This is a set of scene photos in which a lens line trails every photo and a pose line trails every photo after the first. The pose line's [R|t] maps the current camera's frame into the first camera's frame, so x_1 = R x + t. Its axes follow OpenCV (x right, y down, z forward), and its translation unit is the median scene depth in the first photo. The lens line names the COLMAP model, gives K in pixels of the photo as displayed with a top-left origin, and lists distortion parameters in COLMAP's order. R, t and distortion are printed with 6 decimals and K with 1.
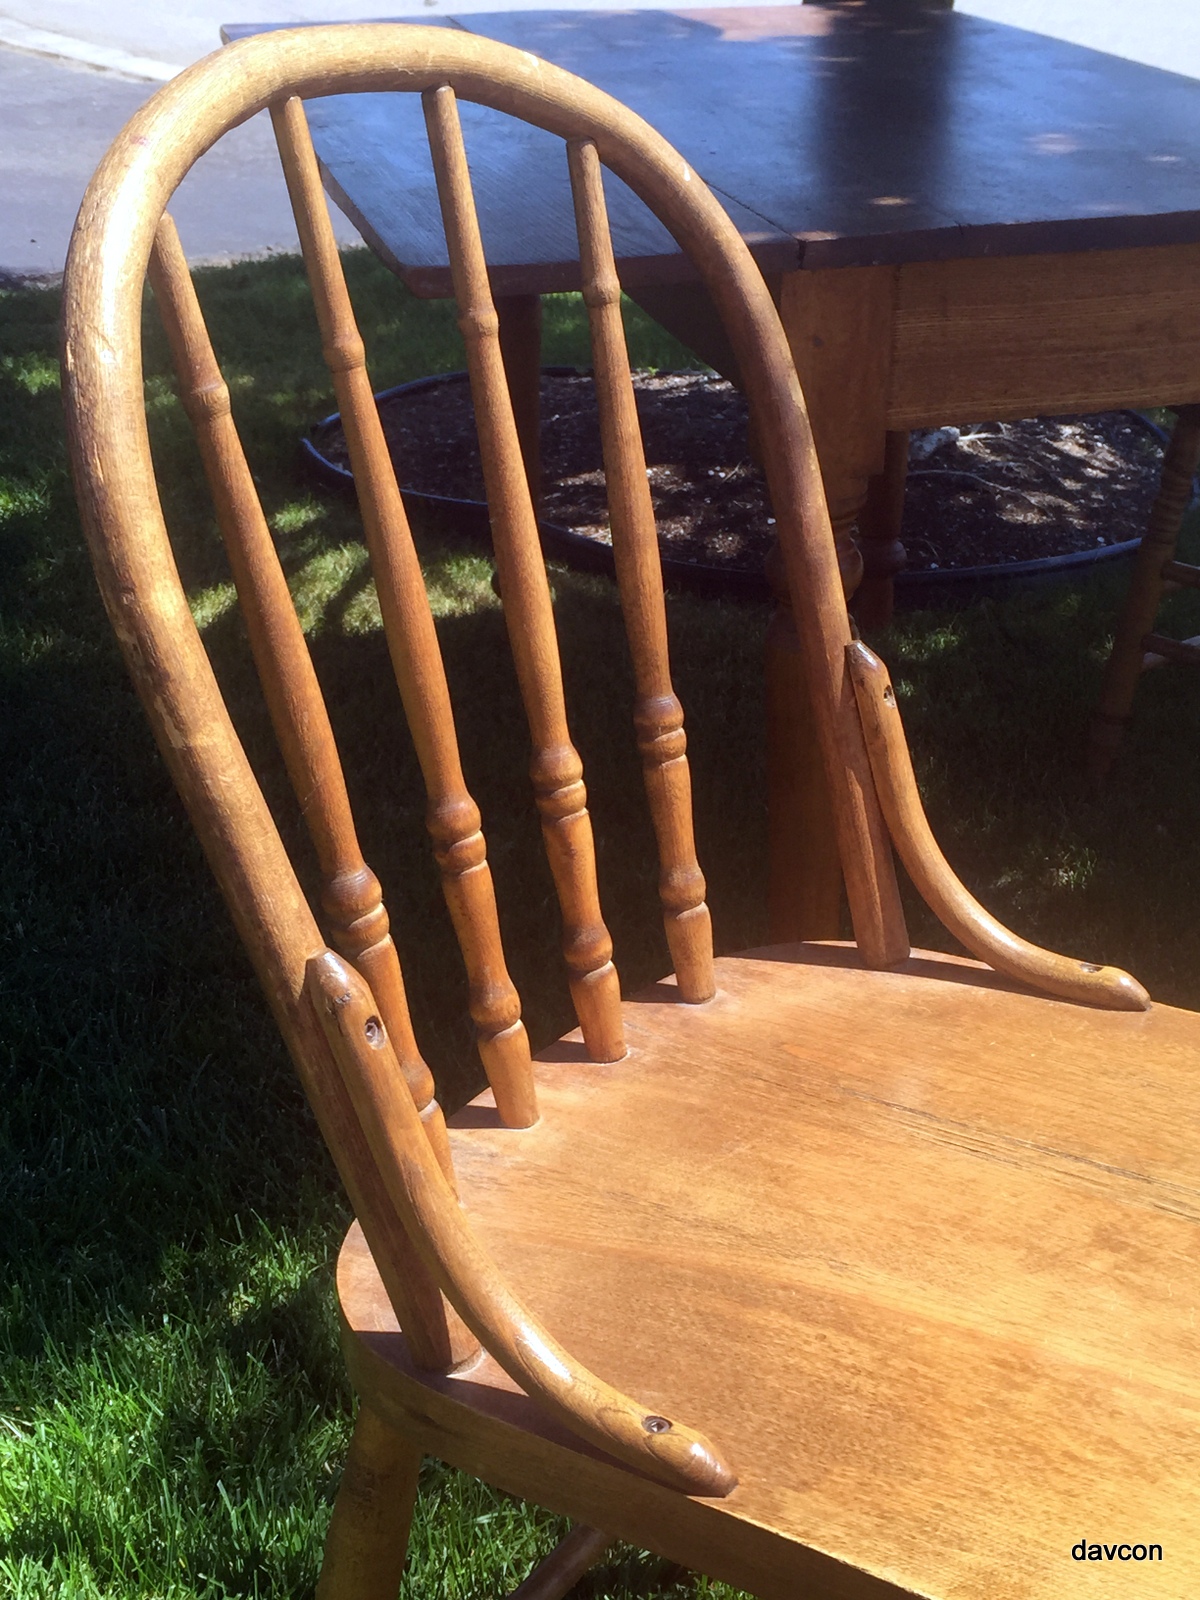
lens RADIAL K [[2126.7, 0, 600.0], [0, 2126.7, 800.0], [0, 0, 1]] dist [0.044355, 0.100049]
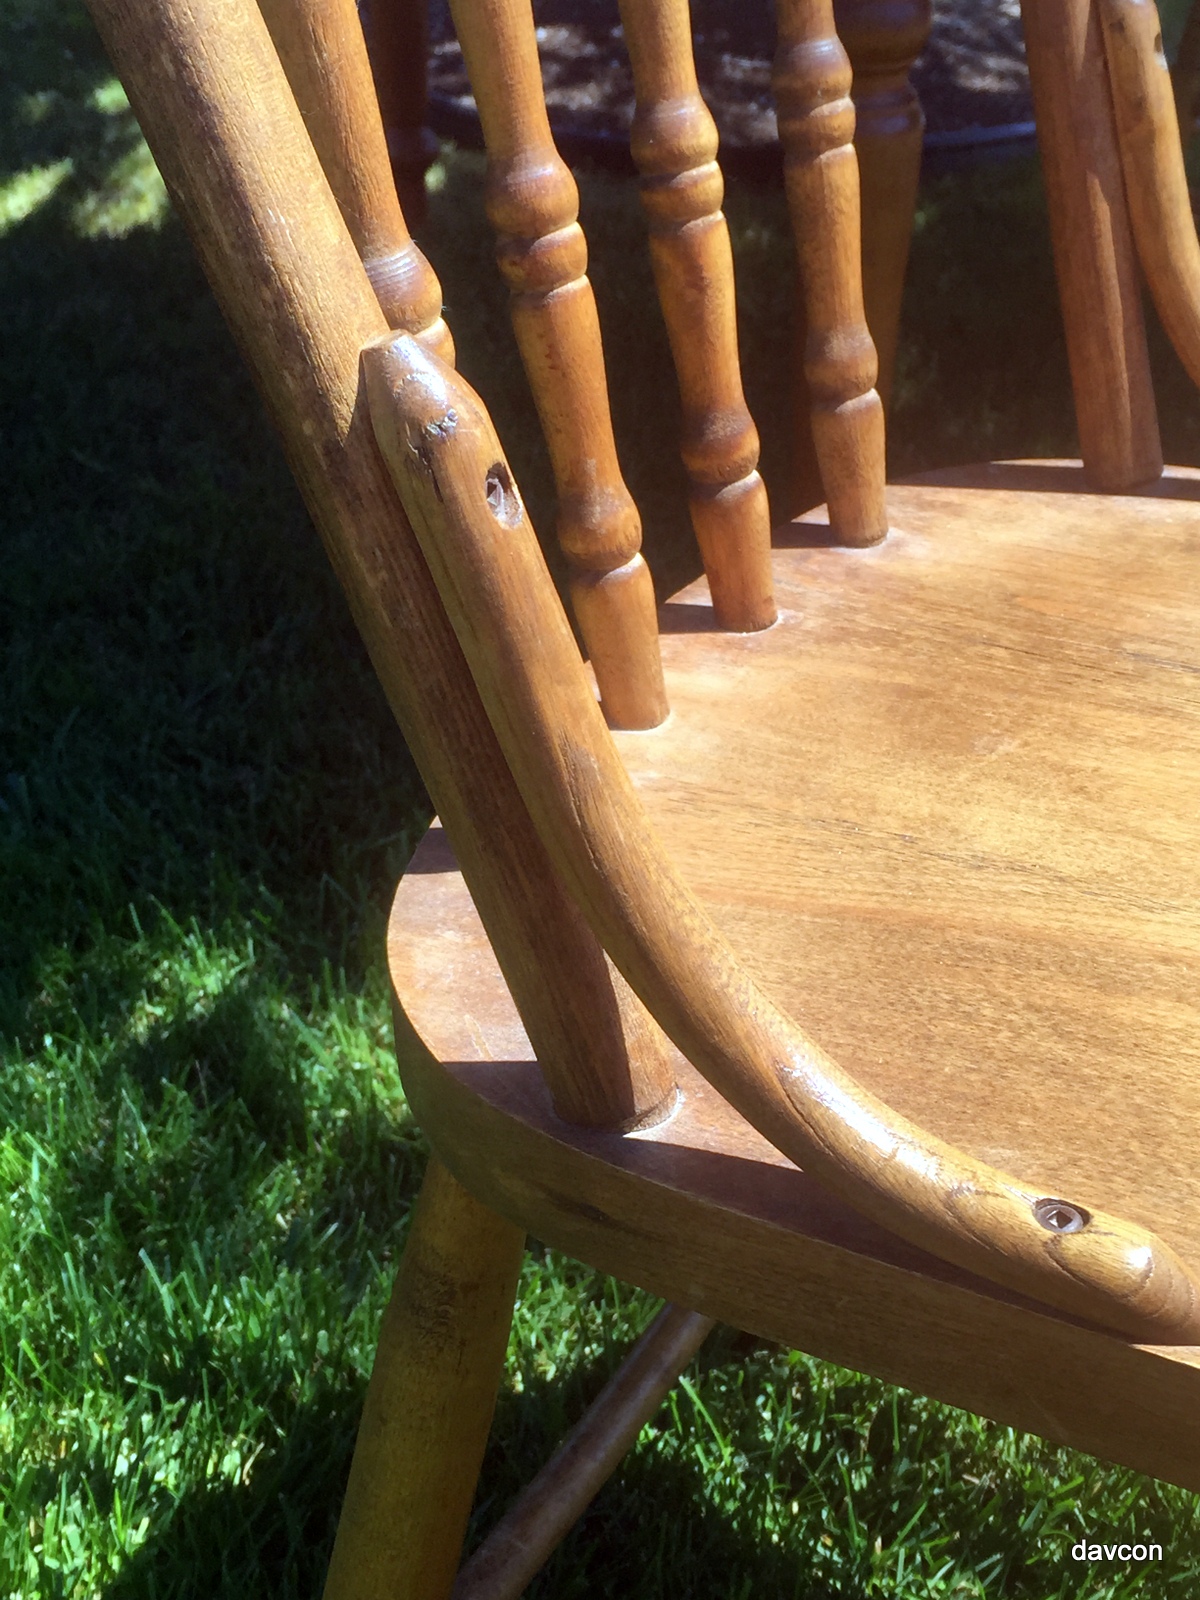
lens RADIAL K [[2197.0, 0, 600.0], [0, 2197.0, 800.0], [0, 0, 1]] dist [0.076689, 0.035024]
pose [[0.997219, -0.034462, 0.066085, -0.089988], [0.024629, 0.989240, 0.144217, 0.079544], [-0.070344, -0.142188, 0.987337, 0.354488]]
